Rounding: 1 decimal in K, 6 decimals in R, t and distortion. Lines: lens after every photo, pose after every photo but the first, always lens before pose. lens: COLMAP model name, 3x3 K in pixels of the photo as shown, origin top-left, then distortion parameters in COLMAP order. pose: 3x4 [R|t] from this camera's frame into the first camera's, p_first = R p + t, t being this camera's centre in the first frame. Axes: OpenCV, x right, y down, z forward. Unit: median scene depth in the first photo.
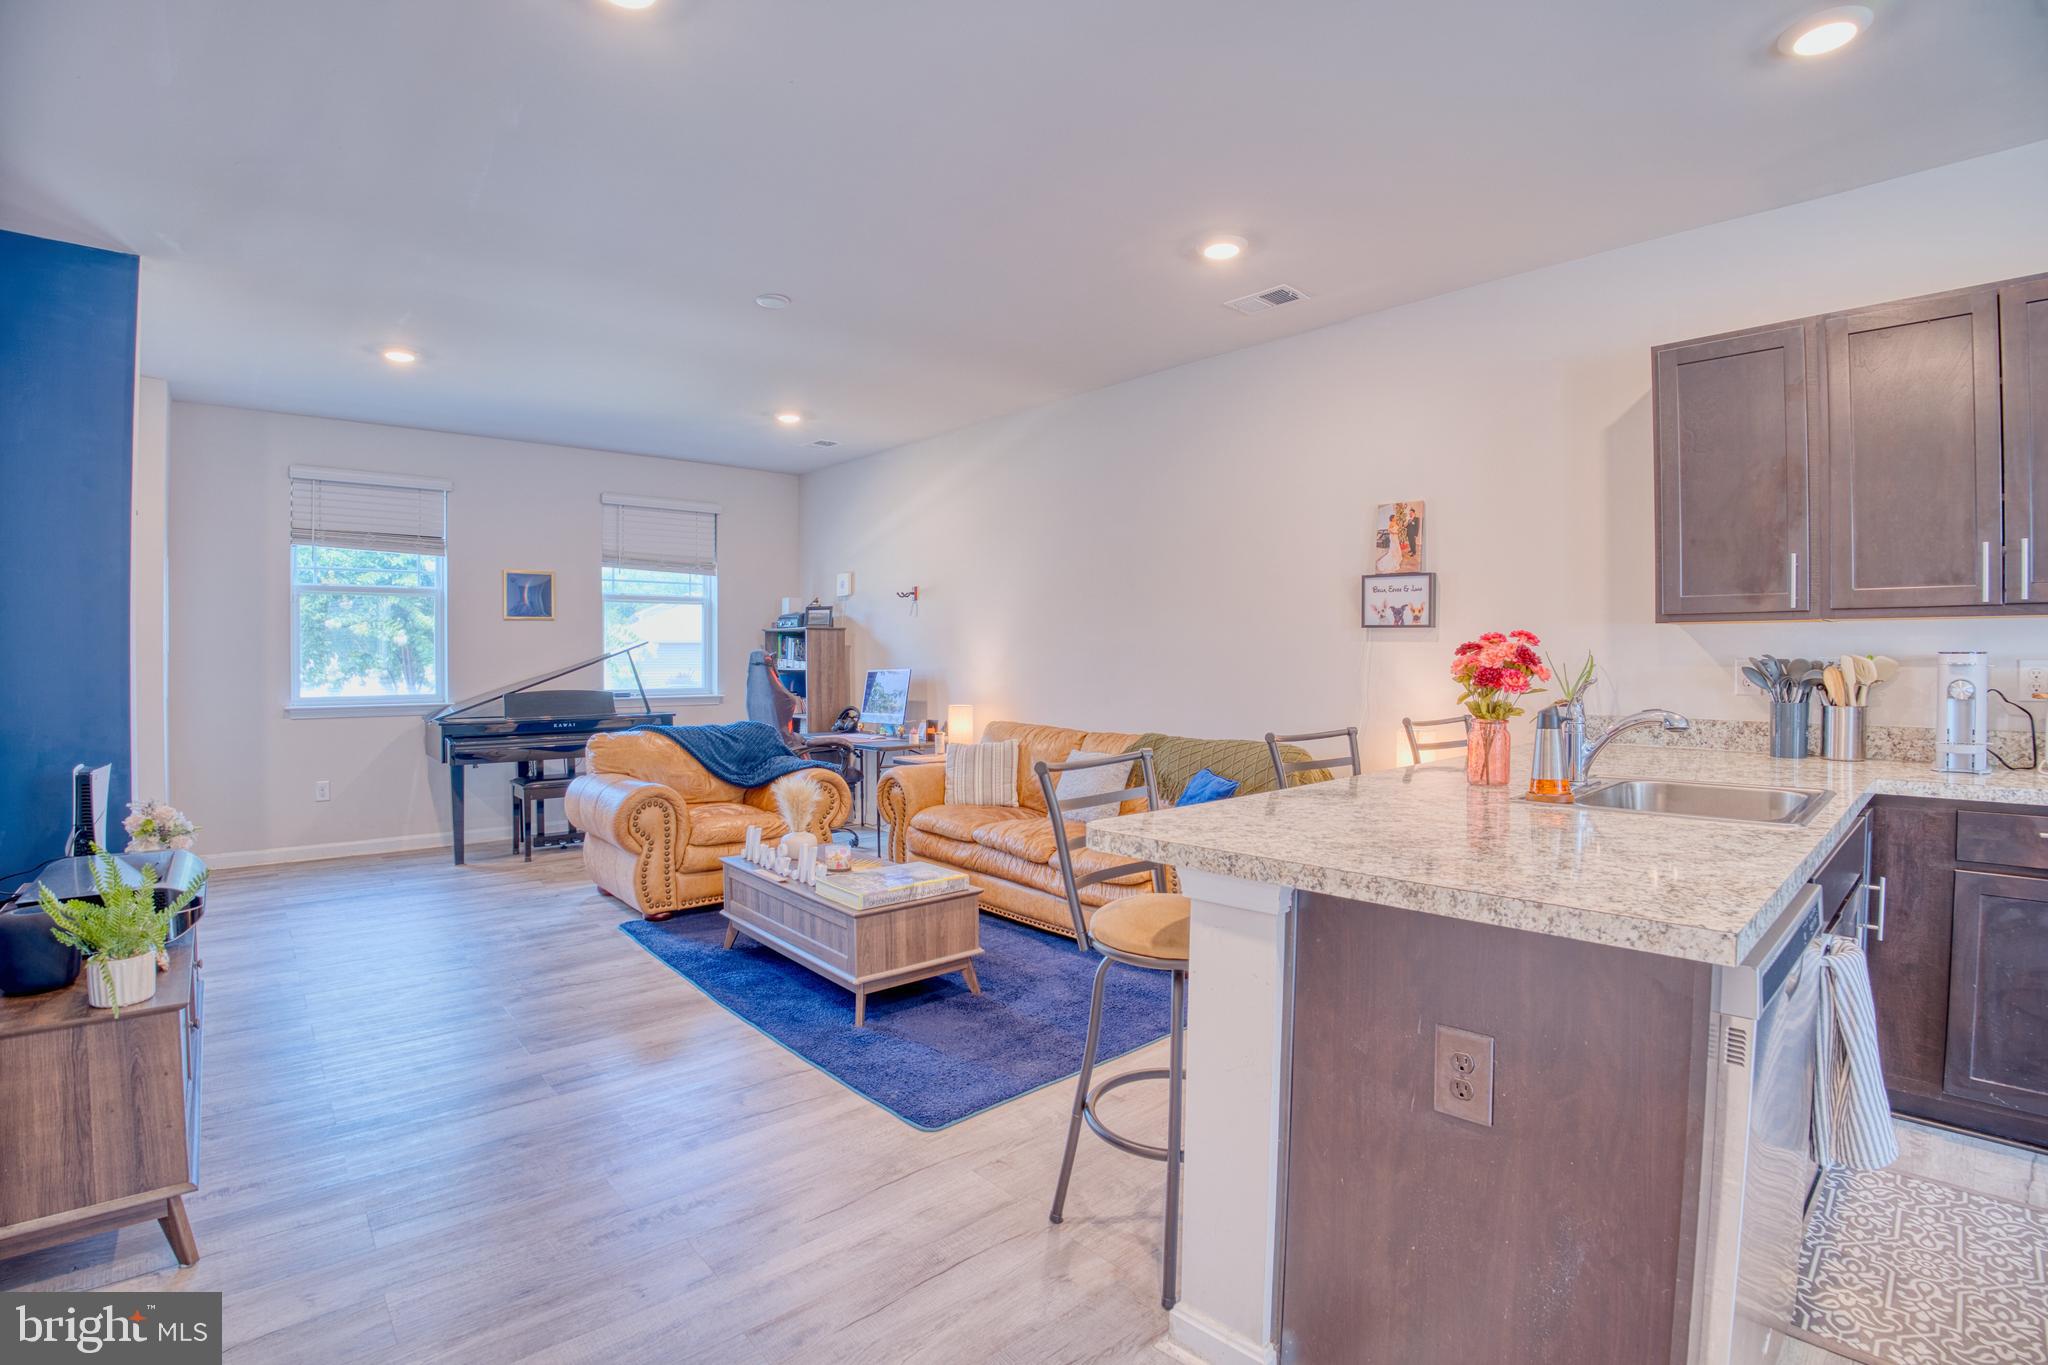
lens RADIAL K [[956.1, 0, 1026.4], [0, 956.1, 667.4], [0, 0, 1]] dist [-0.109809, 0.026030]
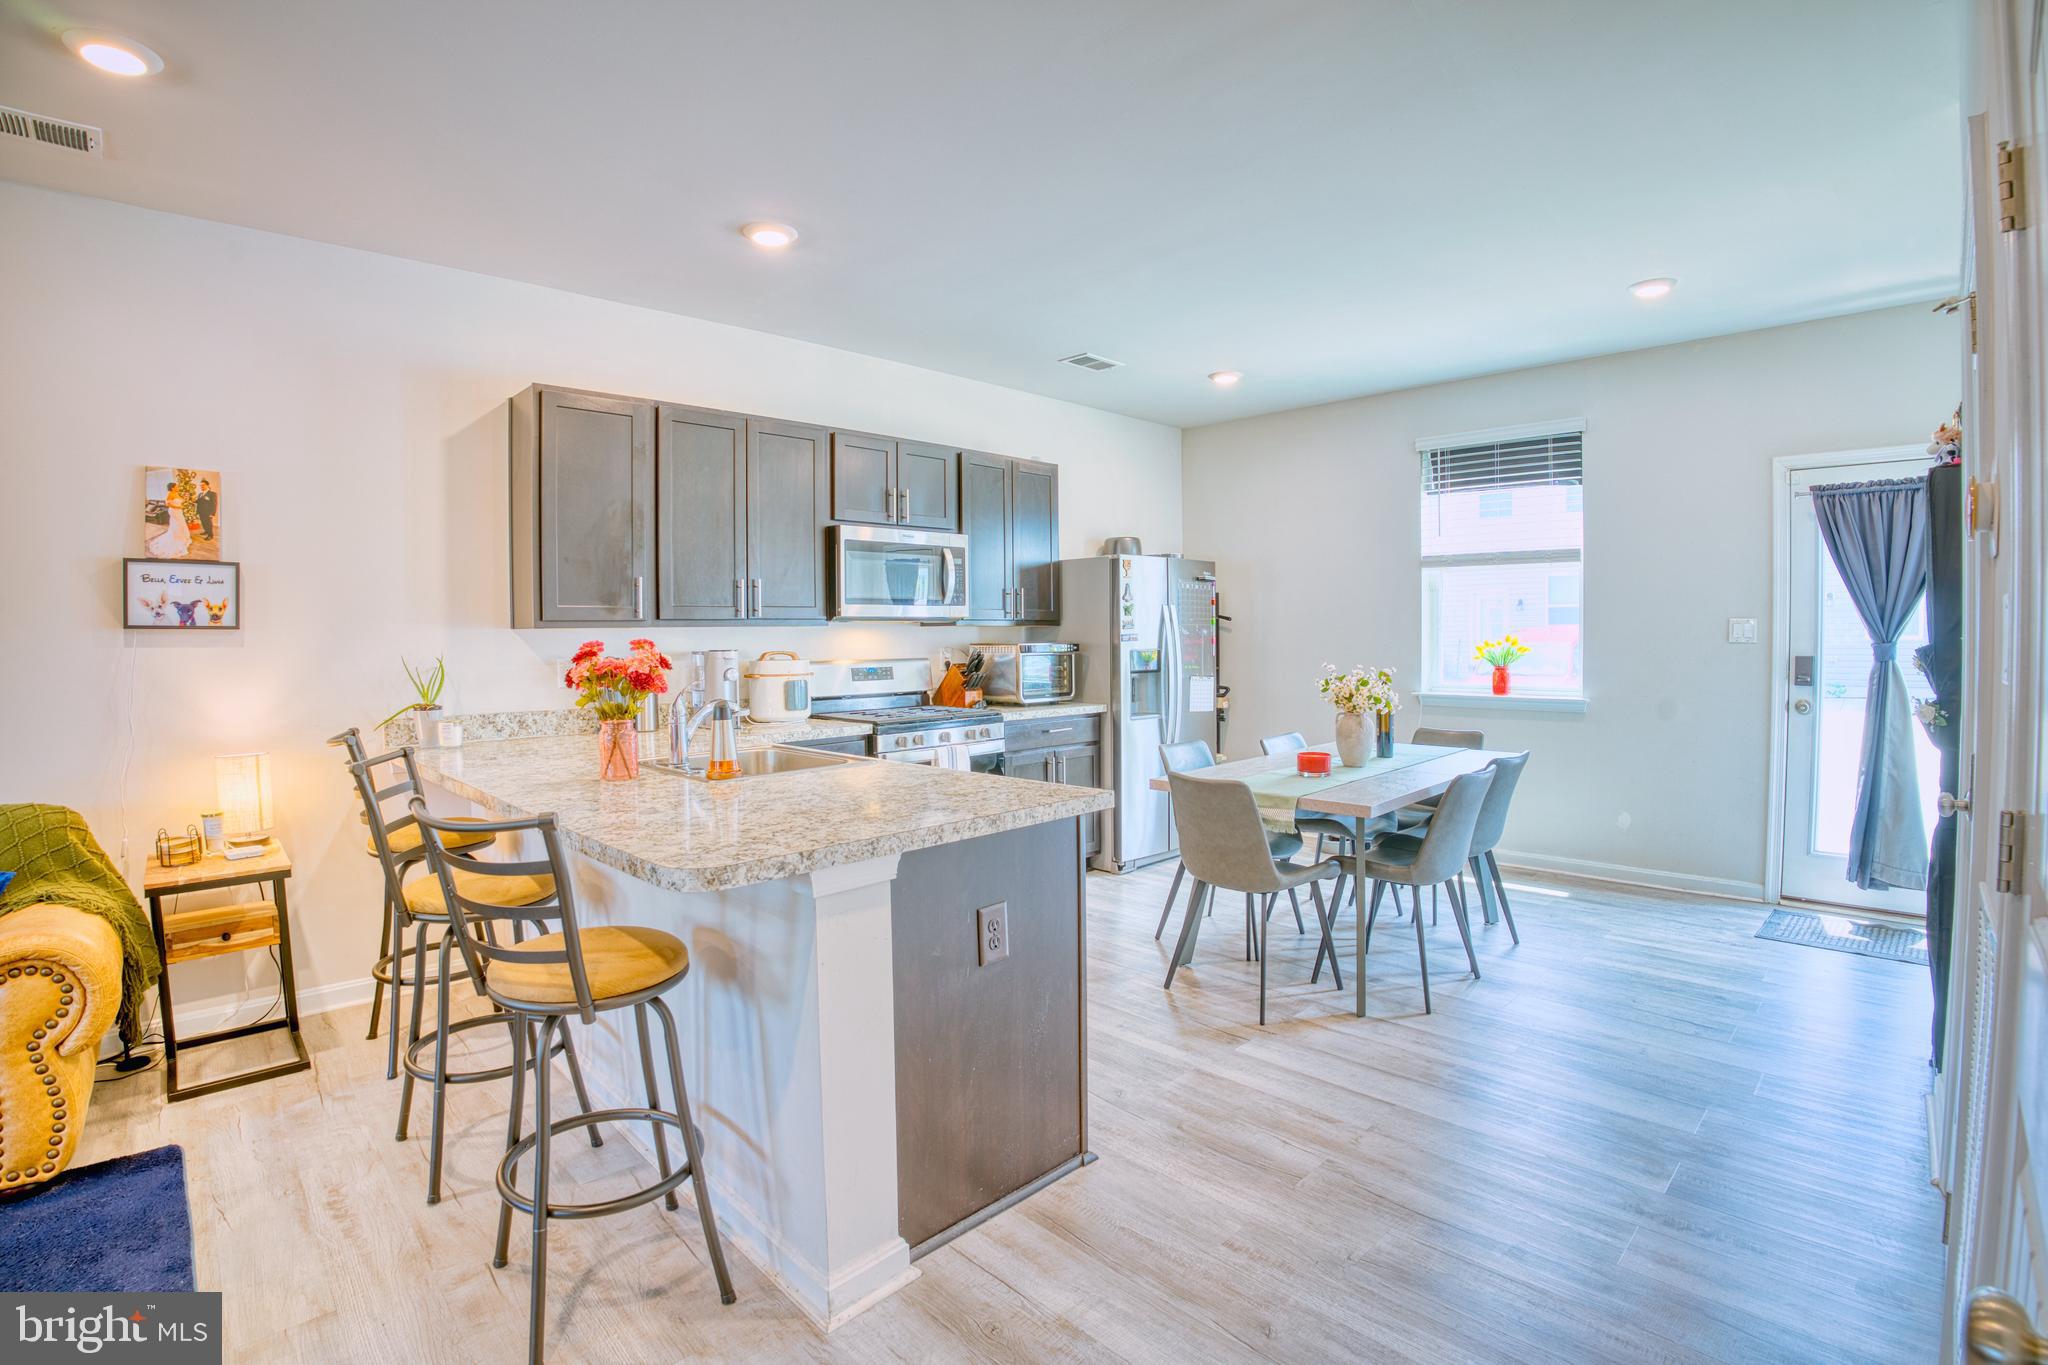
lens RADIAL K [[948.4, 0, 1029.9], [0, 948.4, 666.2], [0, 0, 1]] dist [-0.095966, 0.017441]
pose [[-0.045623, -0.031695, 0.998456, -0.357917], [0.023258, 0.999192, 0.032781, -0.018699], [-0.998688, 0.024717, -0.044849, 0.325110]]
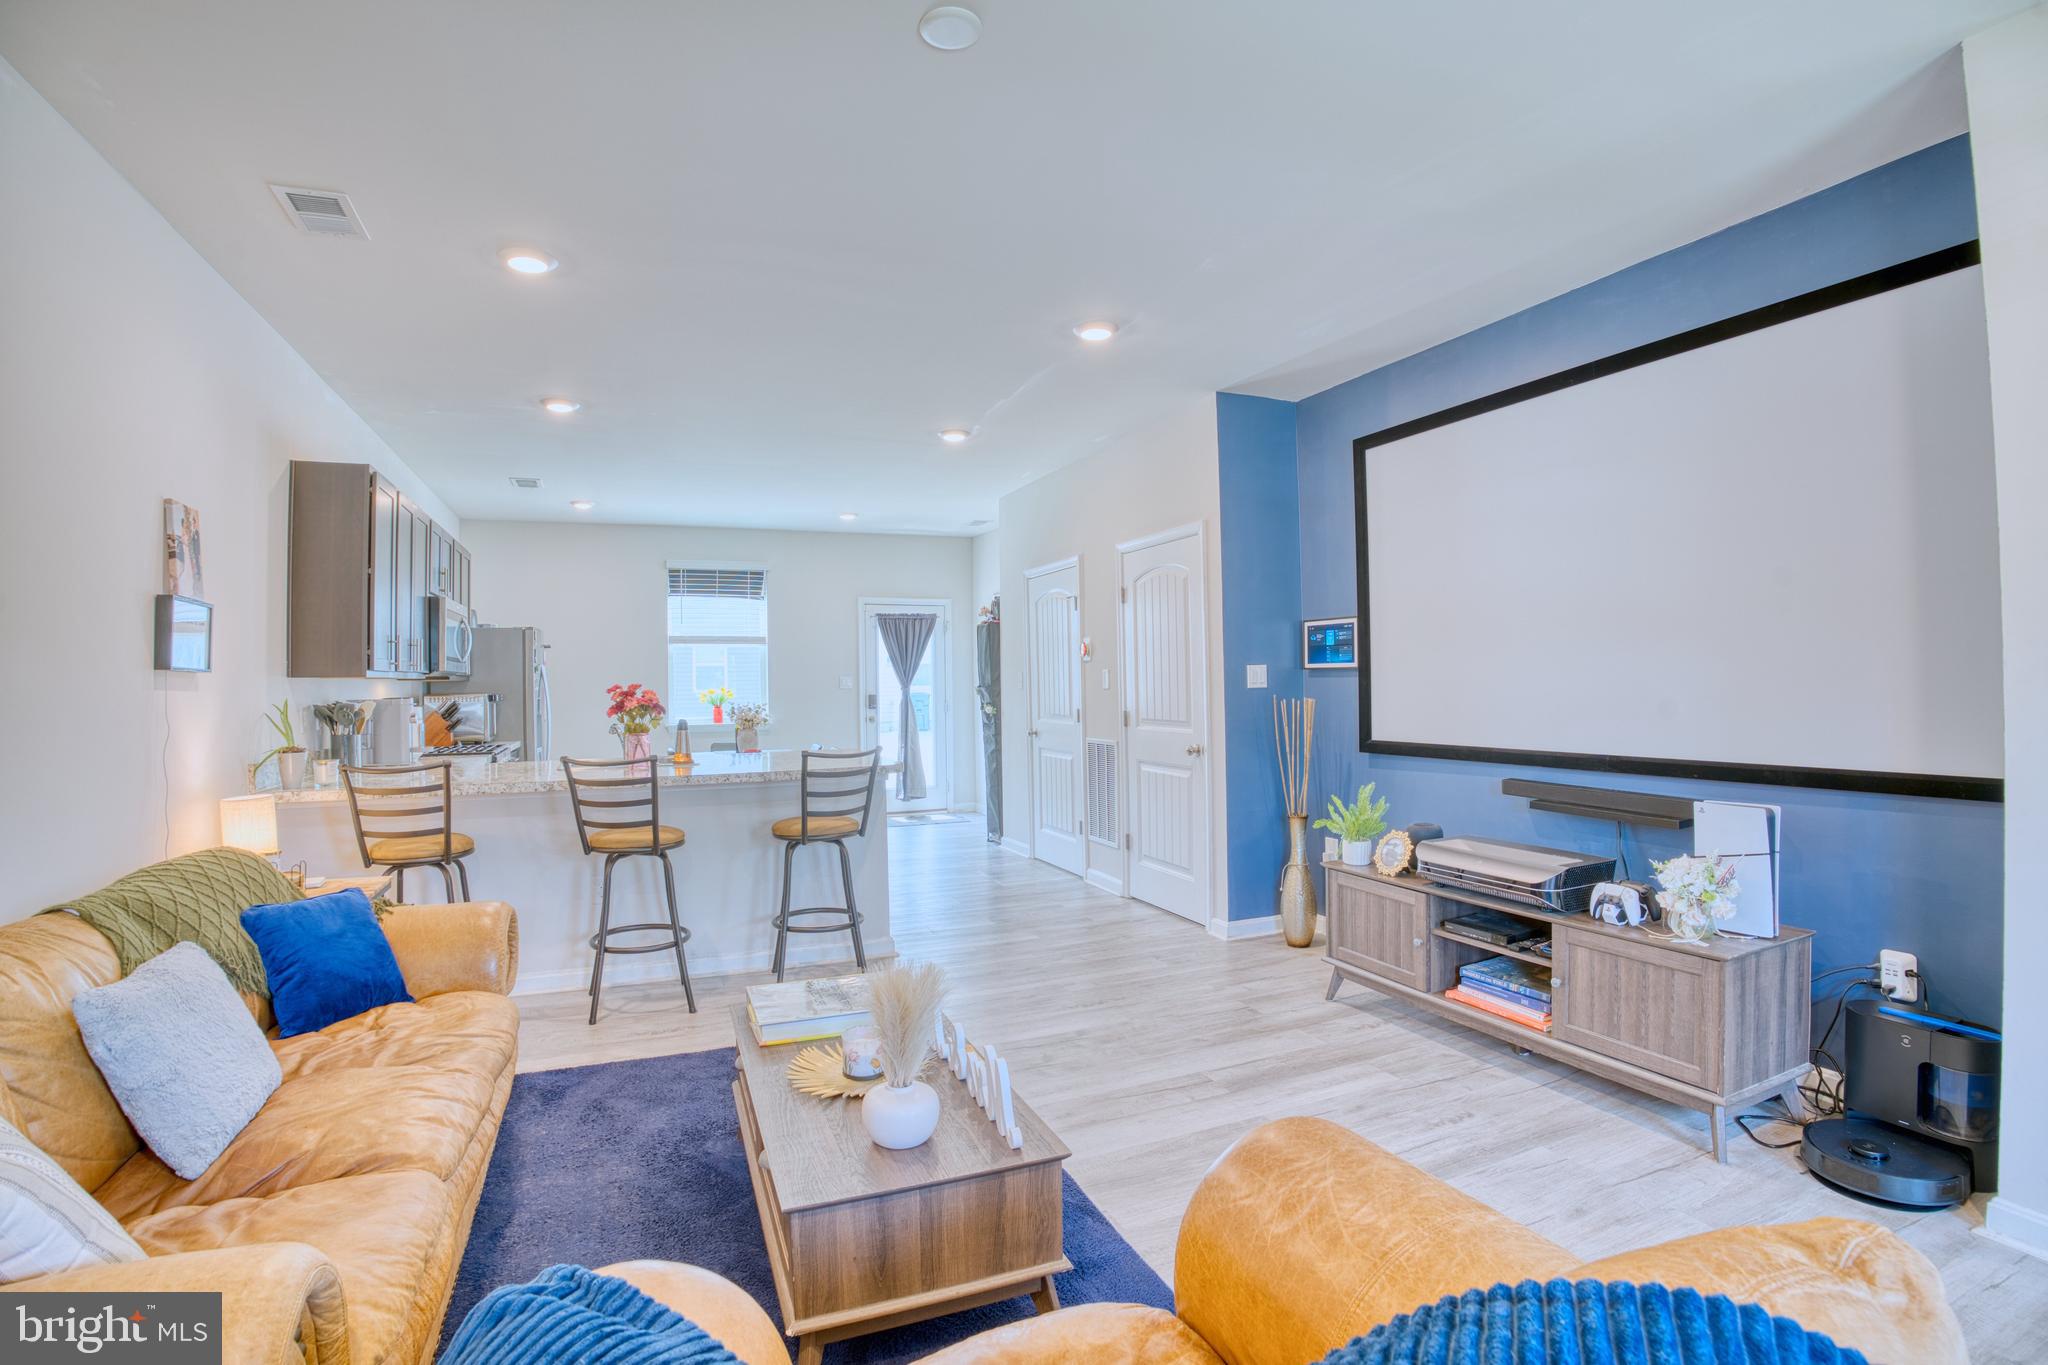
lens RADIAL K [[956.1, 0, 1026.4], [0, 956.1, 667.4], [0, 0, 1]] dist [-0.109809, 0.026030]
pose [[-0.946931, 0.021621, 0.320708, -0.451299], [0.022186, 0.999752, -0.001894, -0.028508], [-0.320670, 0.005322, -0.947176, 1.417702]]
